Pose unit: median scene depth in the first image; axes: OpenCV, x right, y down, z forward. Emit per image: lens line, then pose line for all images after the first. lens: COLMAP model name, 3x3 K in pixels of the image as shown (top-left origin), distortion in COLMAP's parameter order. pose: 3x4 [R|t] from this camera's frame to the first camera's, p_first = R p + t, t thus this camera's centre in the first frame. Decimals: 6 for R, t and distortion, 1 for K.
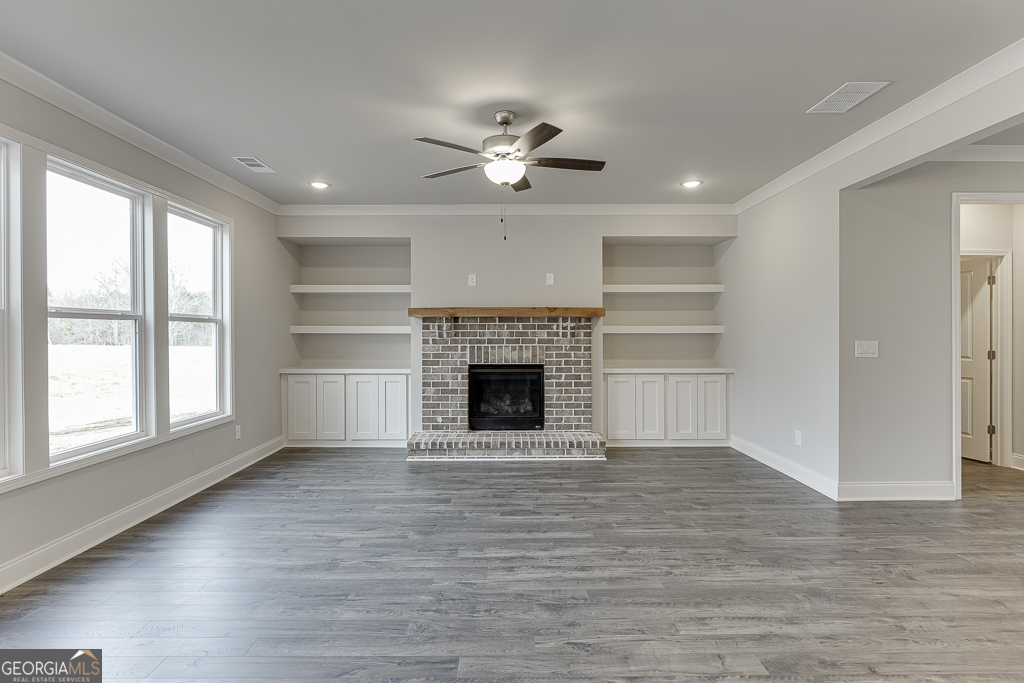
lens RADIAL K [[513.8, 0, 513.7], [0, 513.8, 339.3], [0, 0, 1]] dist [-0.004207, -0.001112]
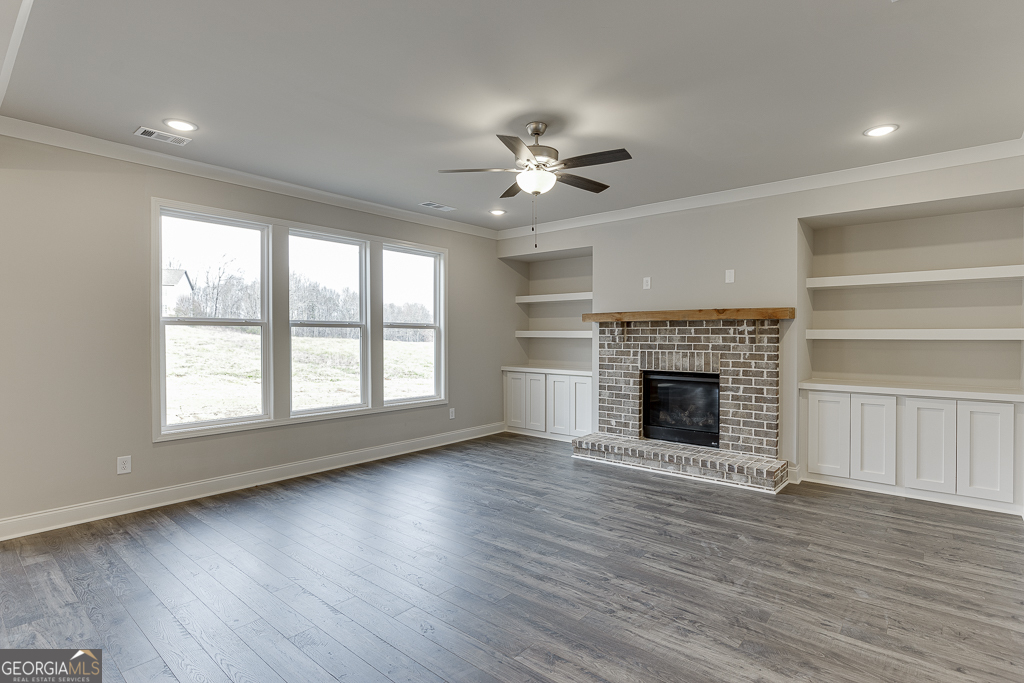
lens RADIAL K [[513.8, 0, 518.8], [0, 513.8, 338.5], [0, 0, 1]] dist [-0.004207, -0.001112]
pose [[0.761825, 0.006500, -0.647750, 0.433729], [-0.013150, 0.999899, -0.005432, -0.002449], [0.647649, 0.012656, 0.761834, 0.128963]]
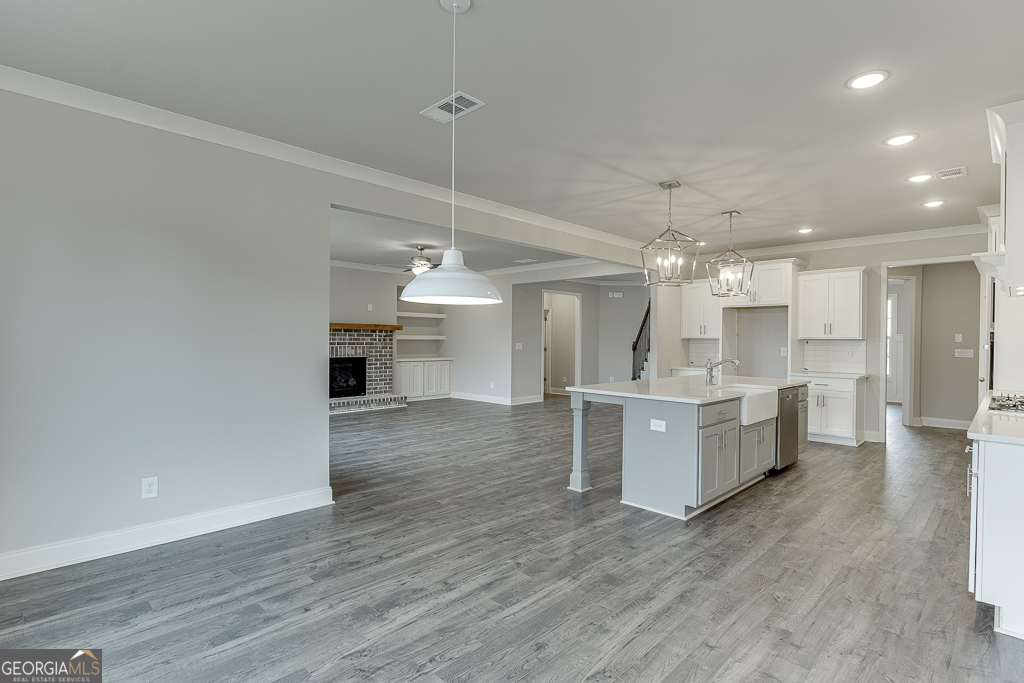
lens RADIAL K [[490.2, 0, 514.0], [0, 490.2, 347.4], [0, 0, 1]] dist [-0.019873, 0.008582]
pose [[0.715211, -0.003687, 0.698899, -0.886511], [0.002330, 0.999993, 0.002892, 0.015393], [-0.698905, -0.000440, 0.715214, -0.633808]]
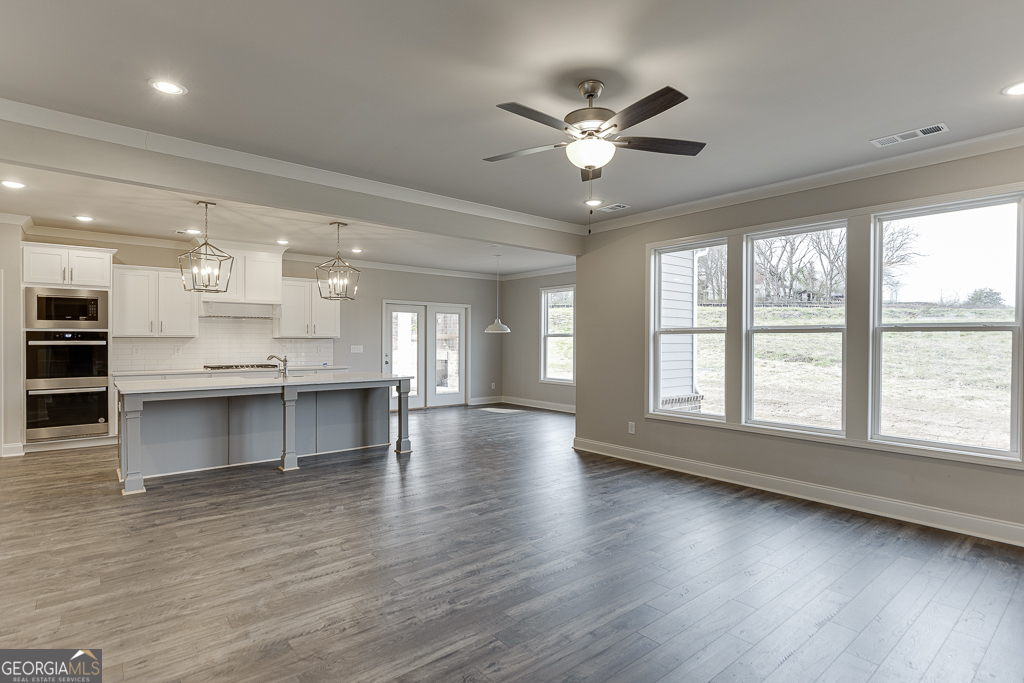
lens RADIAL K [[513.8, 0, 519.6], [0, 513.8, 348.6], [0, 0, 1]] dist [-0.004207, -0.001112]
pose [[-0.764734, 0.008338, -0.644292, 0.428054], [-0.013973, 0.999467, 0.029519, -0.020721], [0.644195, 0.031576, -0.764210, 1.085600]]
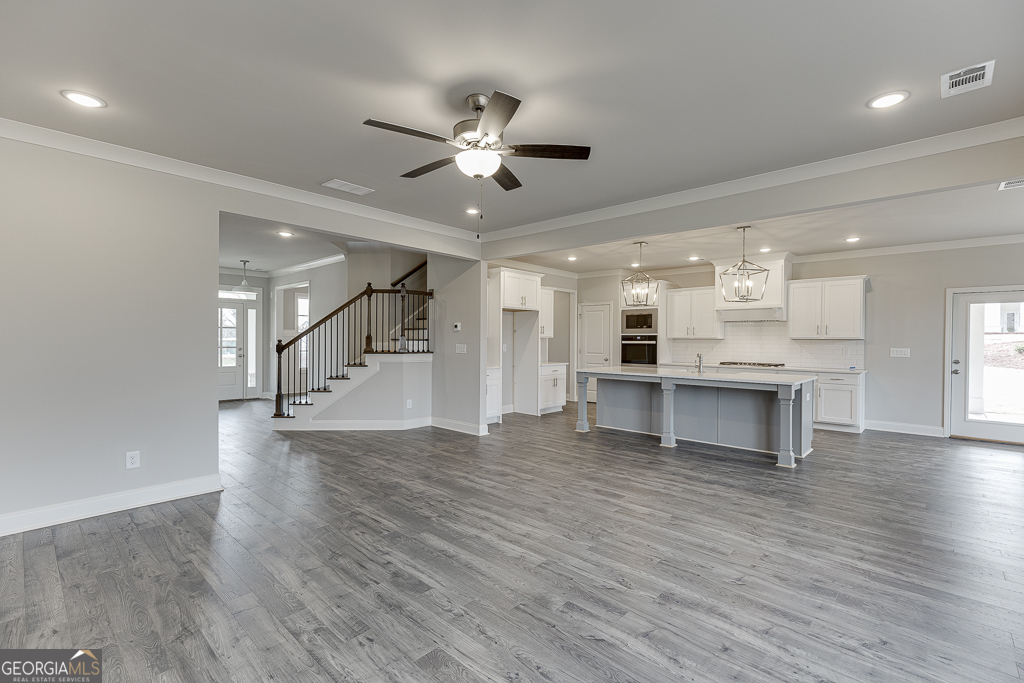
lens RADIAL K [[460.0, 0, 520.0], [0, 460.0, 340.6], [0, 0, 1]] dist [0.014639, -0.002199]
pose [[-0.736898, -0.005437, 0.675982, -0.431298], [0.004537, 0.999905, 0.012988, -0.014736], [-0.675988, 0.012638, -0.736804, 1.069997]]
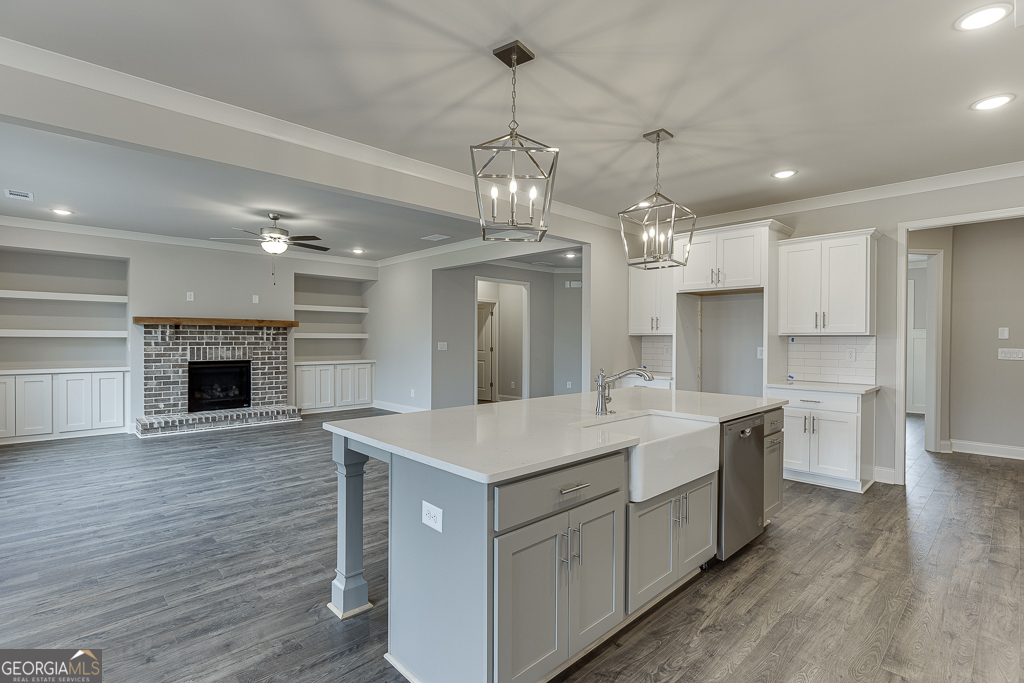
lens RADIAL K [[490.2, 0, 517.8], [0, 490.2, 341.8], [0, 0, 1]] dist [-0.019873, 0.008582]
pose [[0.725751, -0.000342, 0.687958, -0.391046], [0.005735, 0.999968, -0.005554, 0.012734], [-0.687934, 0.007976, 0.725730, -0.554119]]
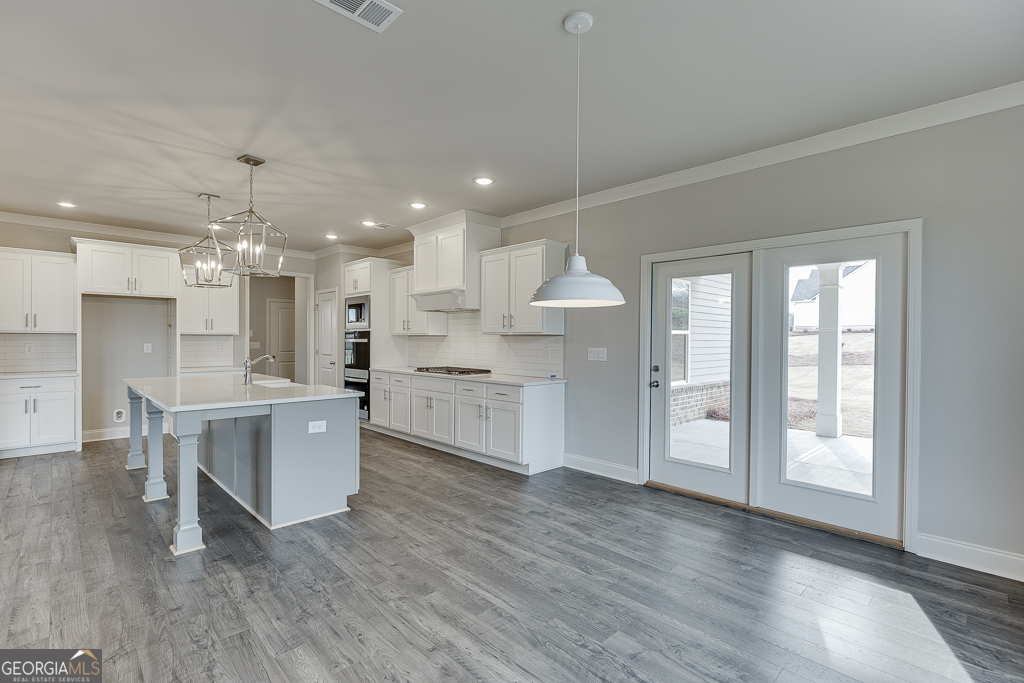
lens RADIAL K [[474.8, 0, 518.9], [0, 474.8, 345.1], [0, 0, 1]] dist [-0.007031, 0.002158]
pose [[-0.695148, -0.010084, 0.718796, -0.908389], [0.006843, 0.999763, 0.020643, 0.005714], [-0.718834, 0.019269, -0.694914, 0.033901]]
